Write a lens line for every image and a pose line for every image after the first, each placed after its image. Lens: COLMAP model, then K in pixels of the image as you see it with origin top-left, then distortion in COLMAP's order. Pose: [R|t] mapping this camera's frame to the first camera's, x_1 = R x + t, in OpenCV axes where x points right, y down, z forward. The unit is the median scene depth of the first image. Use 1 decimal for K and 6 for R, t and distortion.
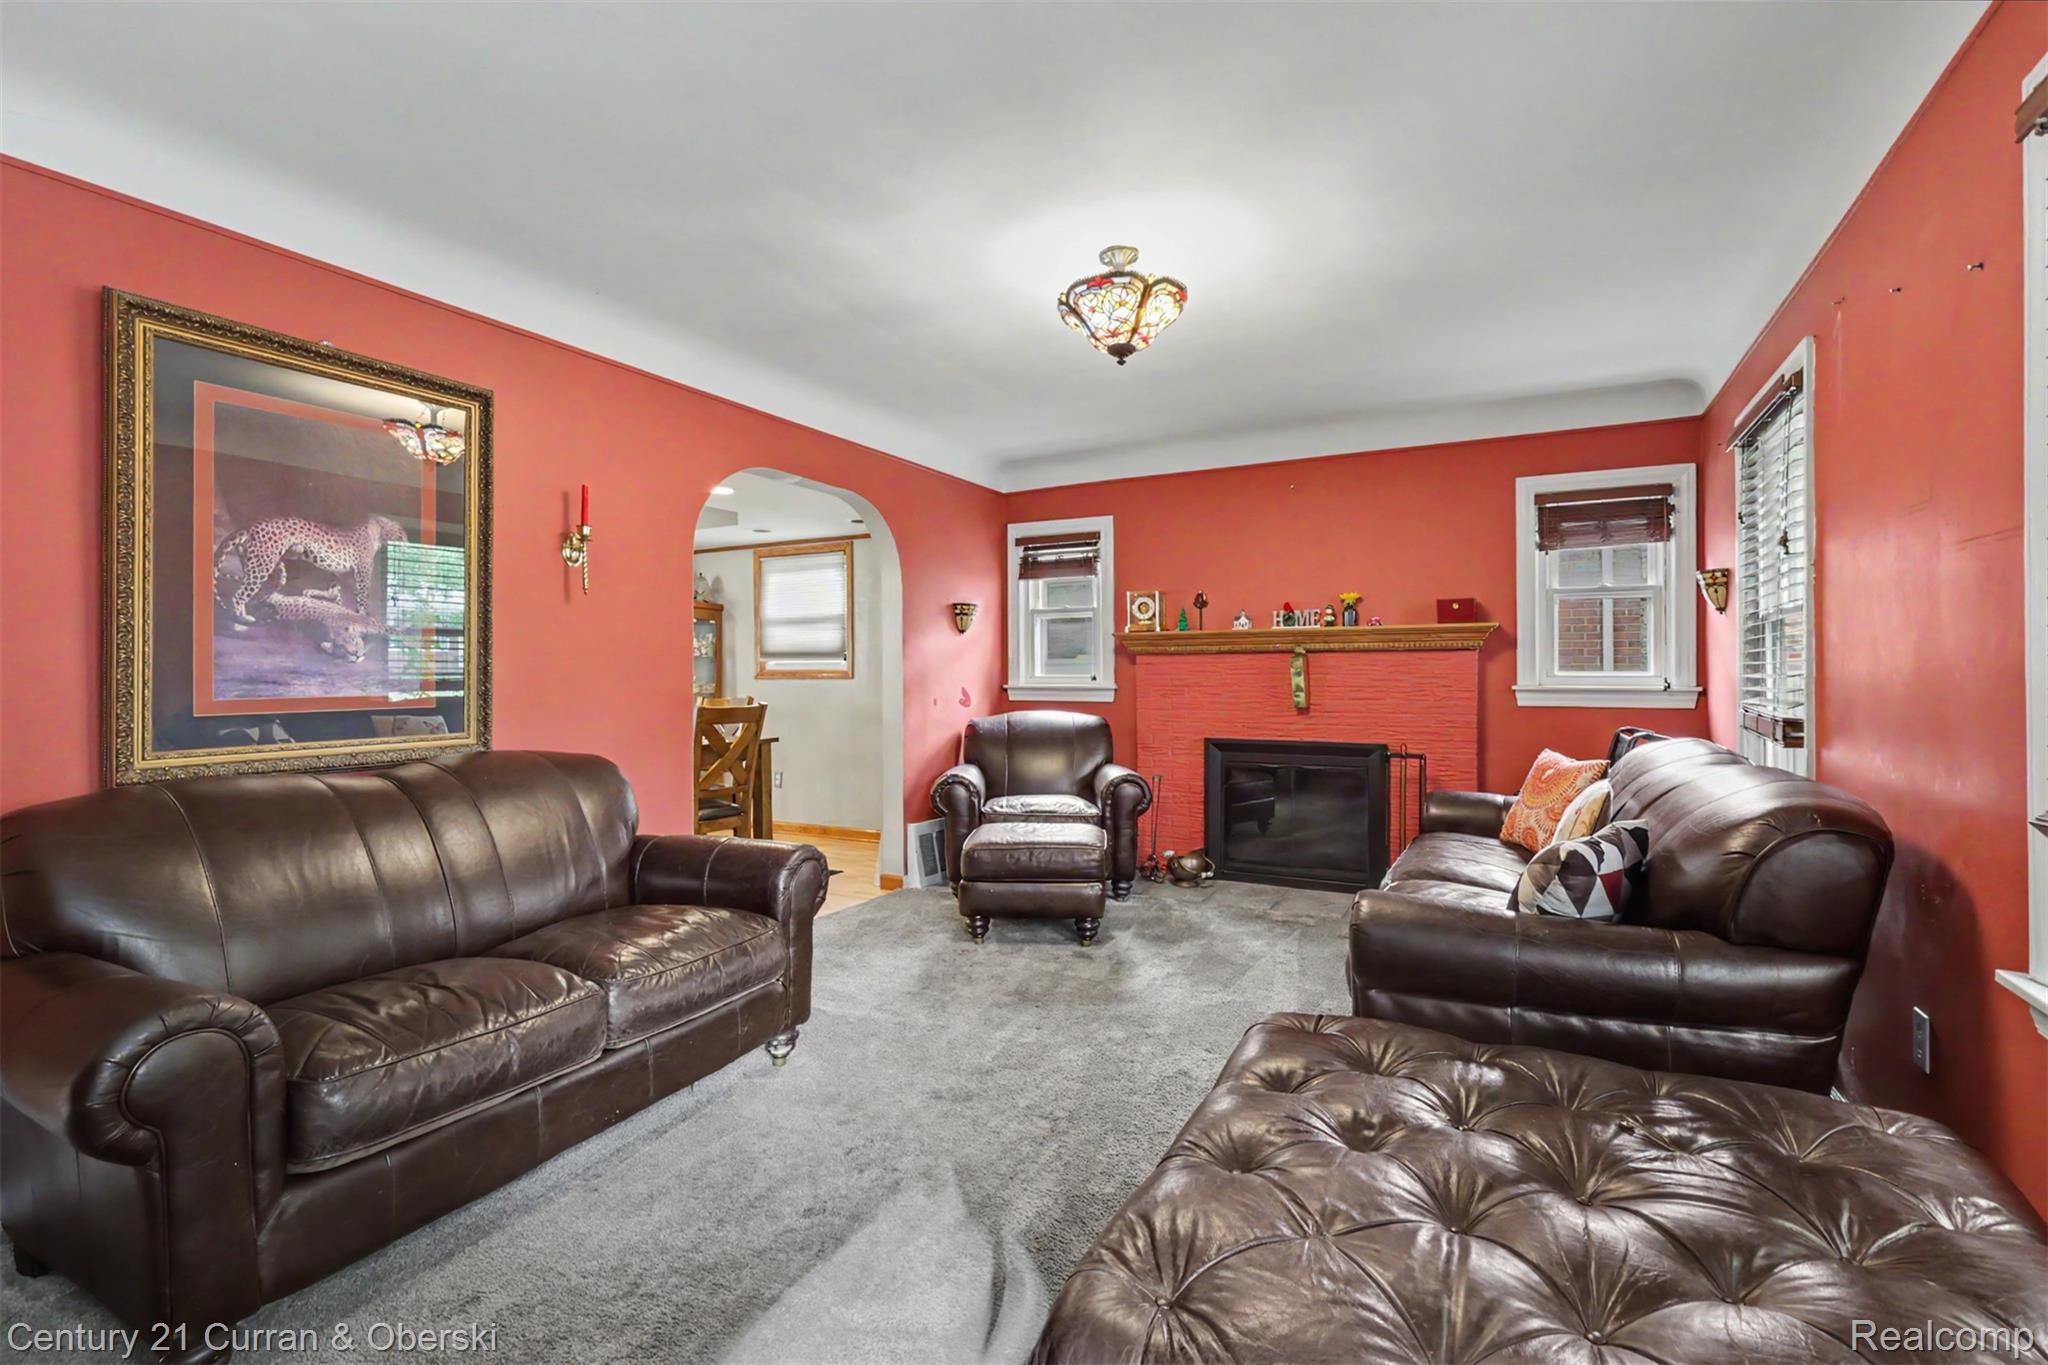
lens RADIAL K [[935.0, 0, 1023.8], [0, 935.0, 667.2], [0, 0, 1]] dist [-0.000093, 0.000049]
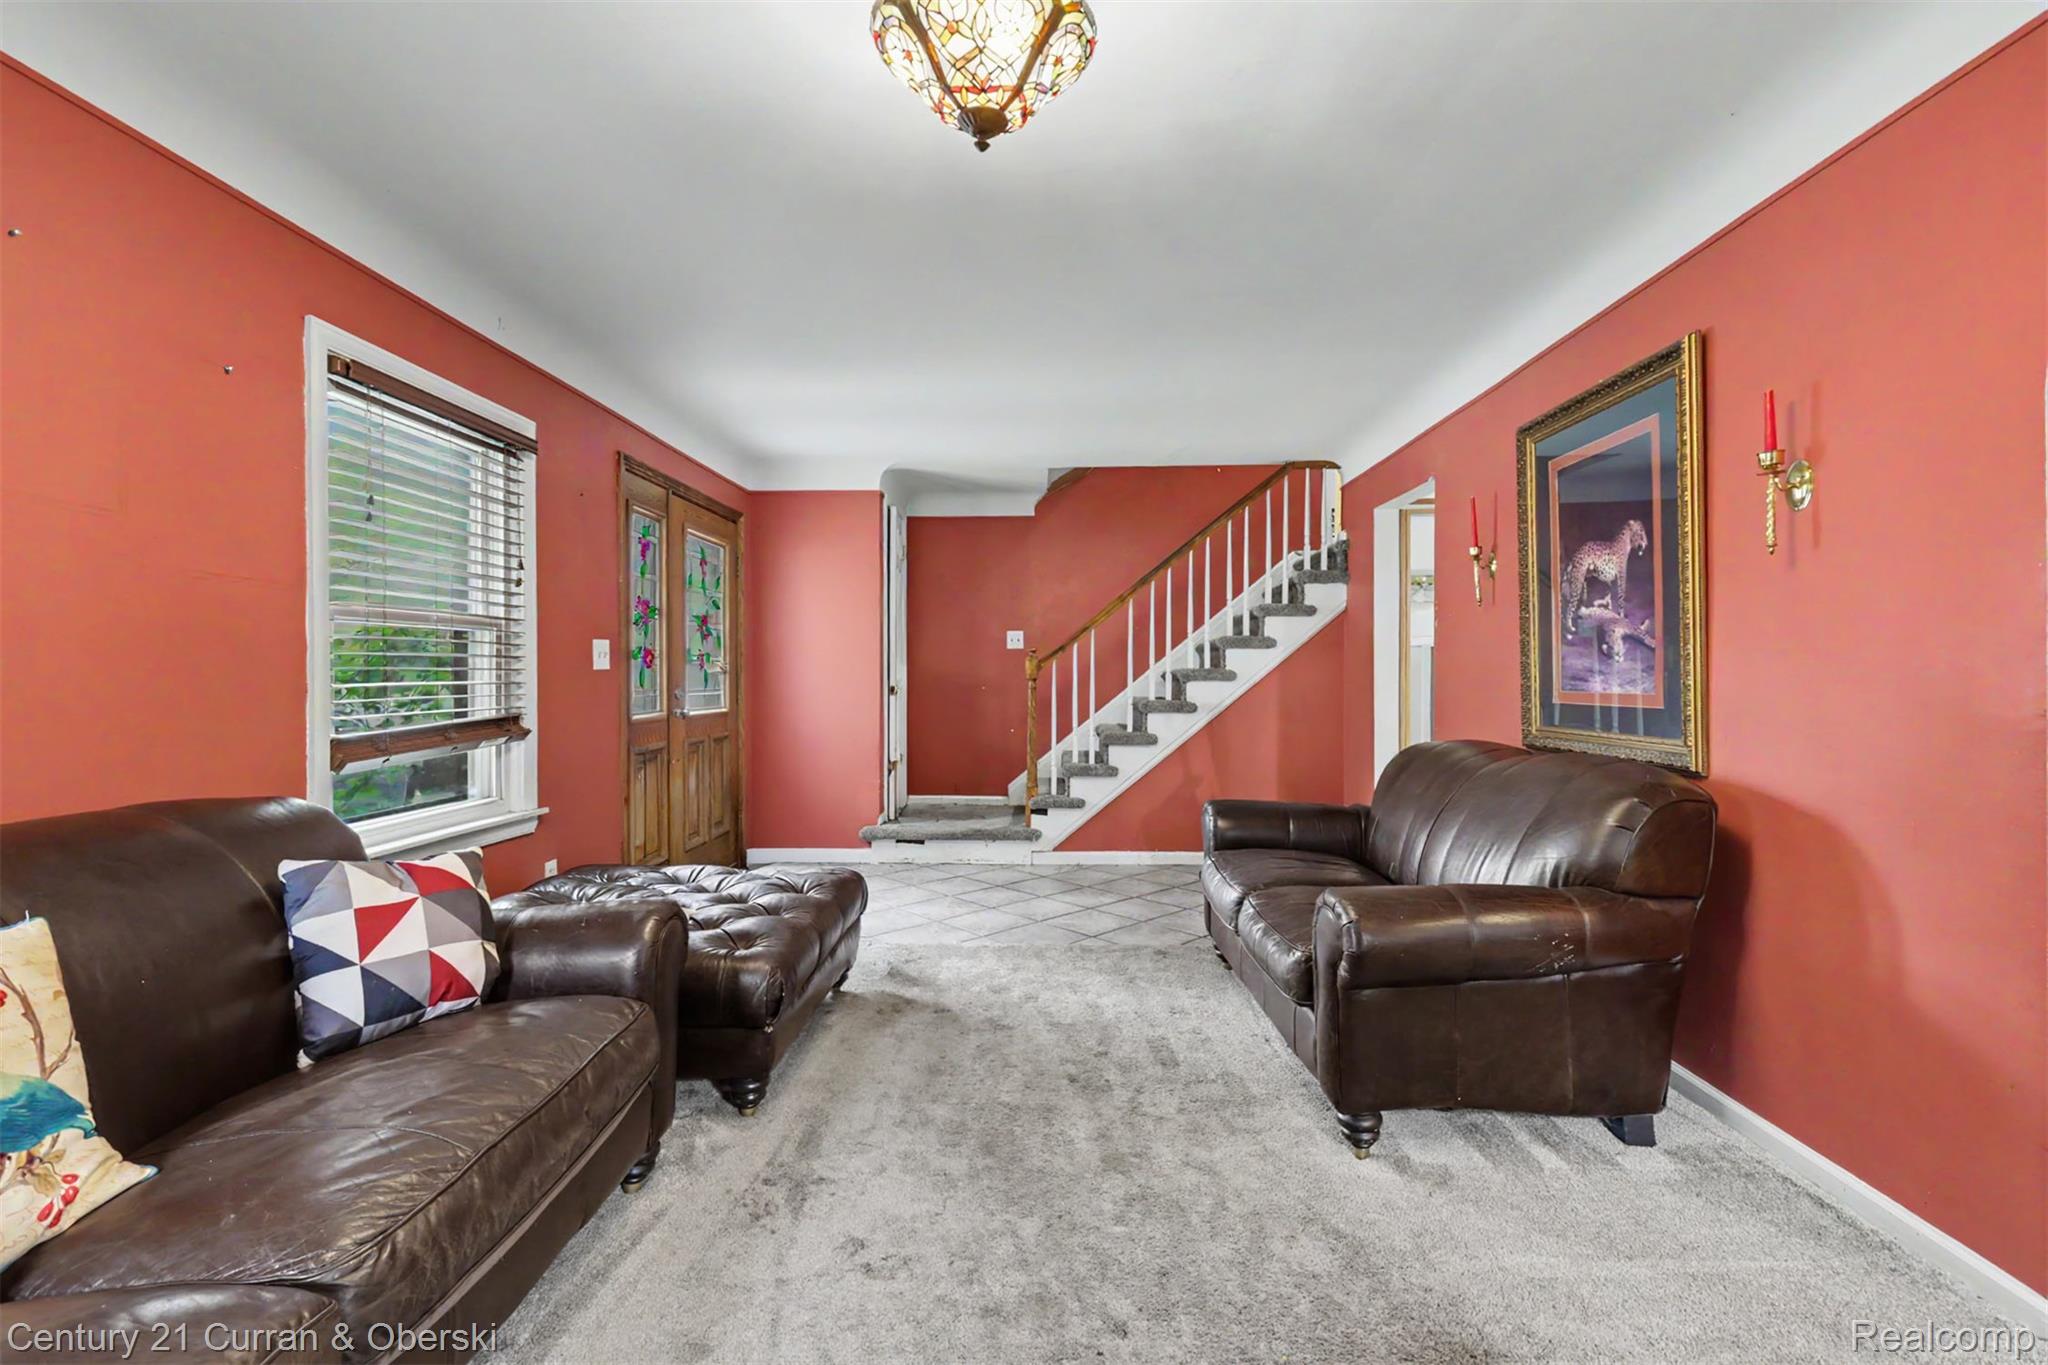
lens RADIAL K [[900.5, 0, 1026.3], [0, 900.5, 669.5], [0, 0, 1]] dist [0.000871, 0.000632]
pose [[-0.903434, 0.002938, -0.428717, 0.213103], [0.007101, 0.999942, -0.008112, 0.004395], [0.428668, -0.010373, -0.903403, 1.001117]]
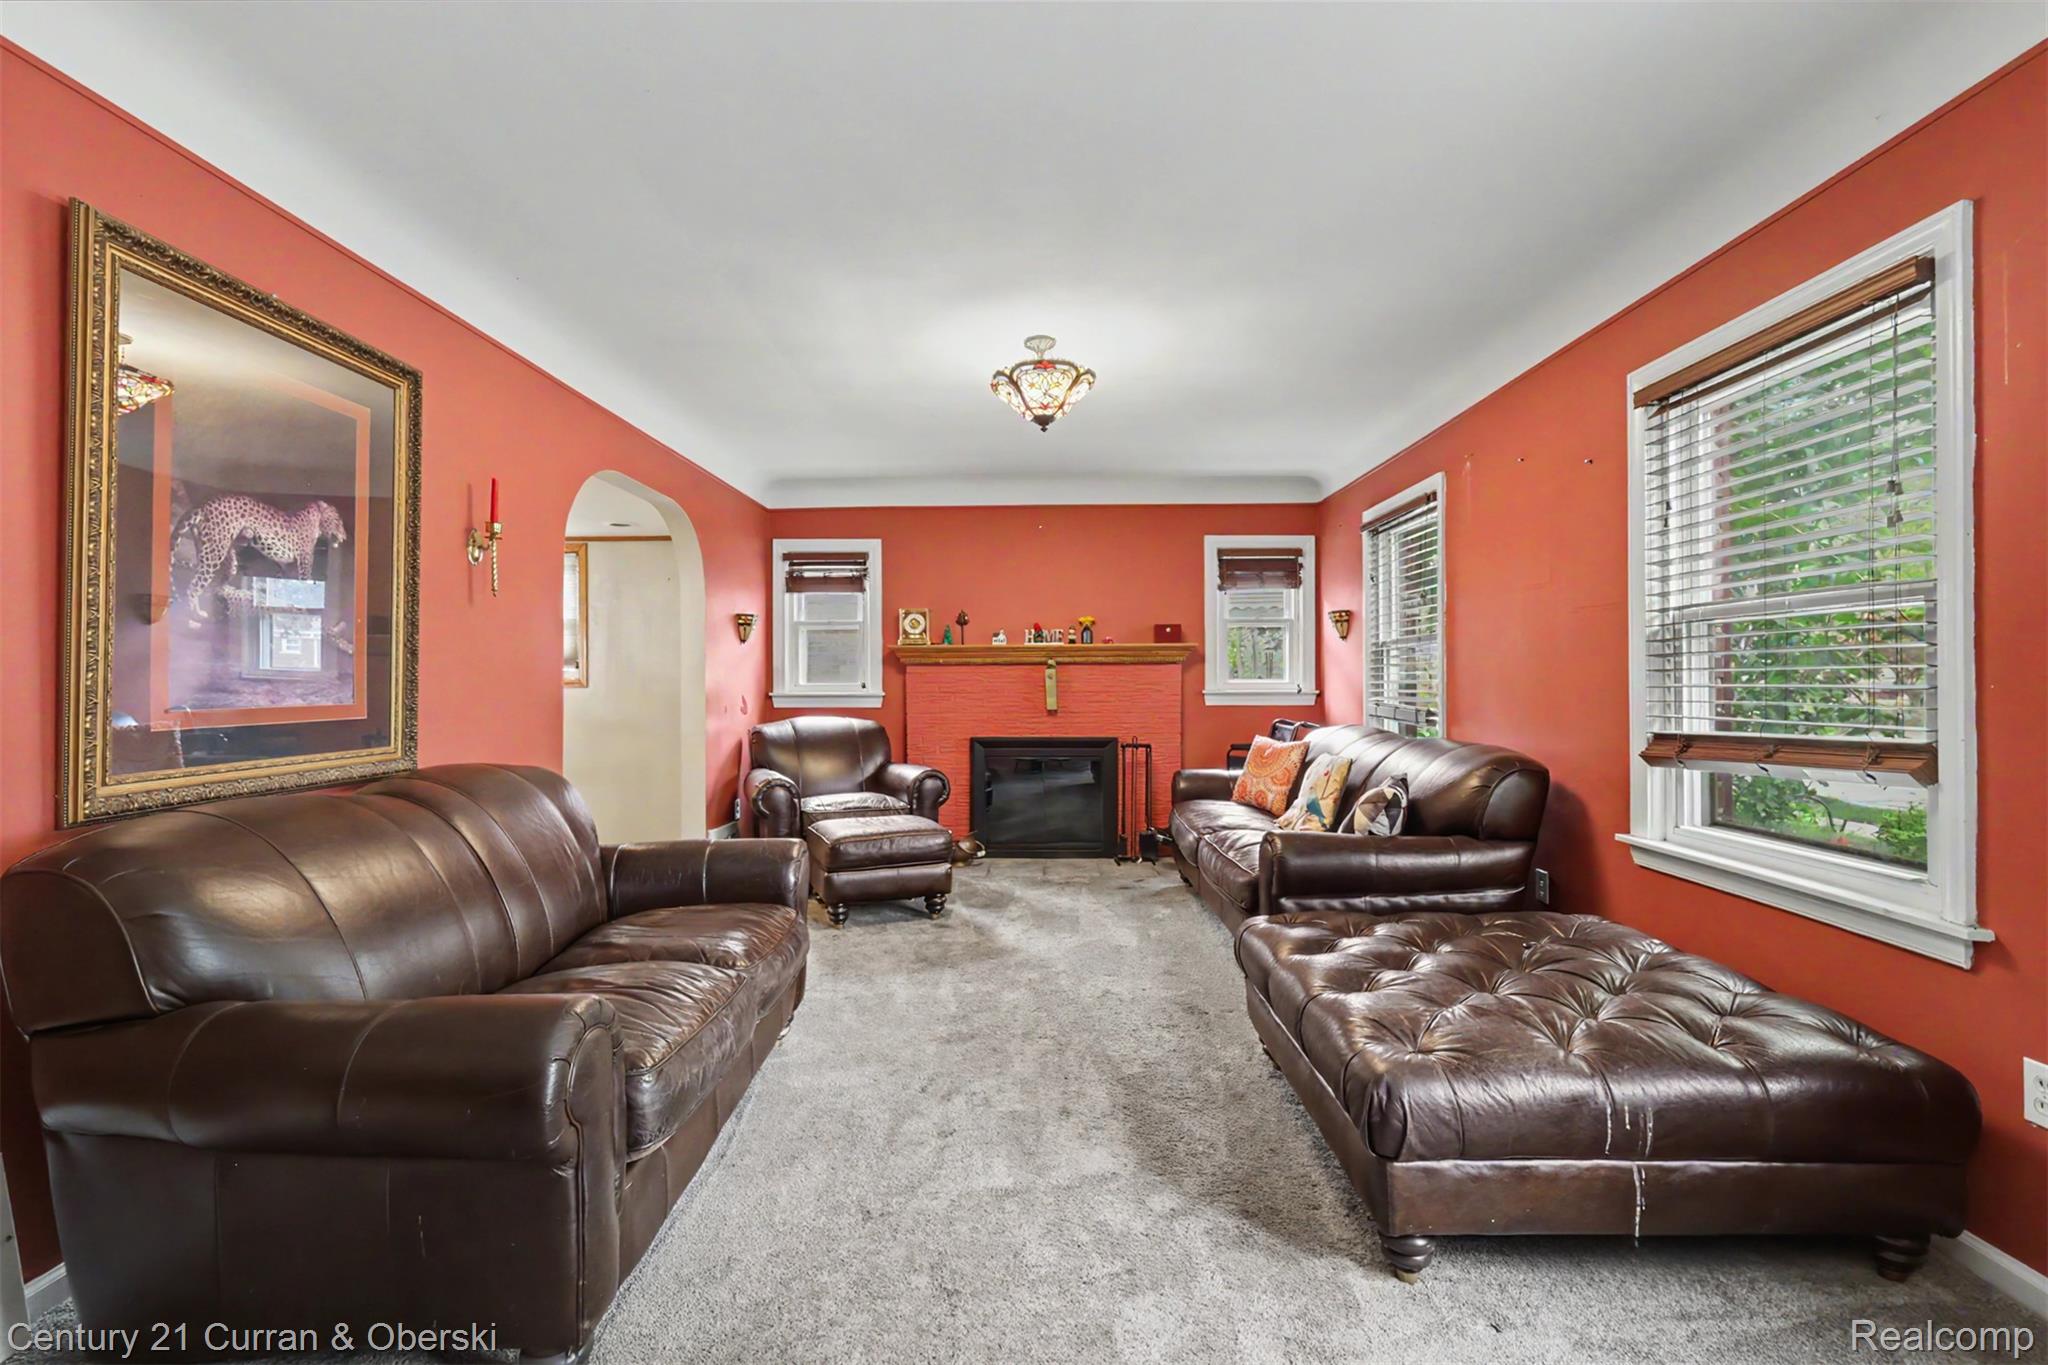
lens RADIAL K [[900.5, 0, 1026.3], [0, 900.5, 669.5], [0, 0, 1]] dist [0.000871, 0.000632]
pose [[0.889871, 0.005715, 0.456177, -0.300484], [-0.001631, 0.999955, -0.009346, 0.002177], [-0.456210, 0.007572, 0.889840, -0.031986]]
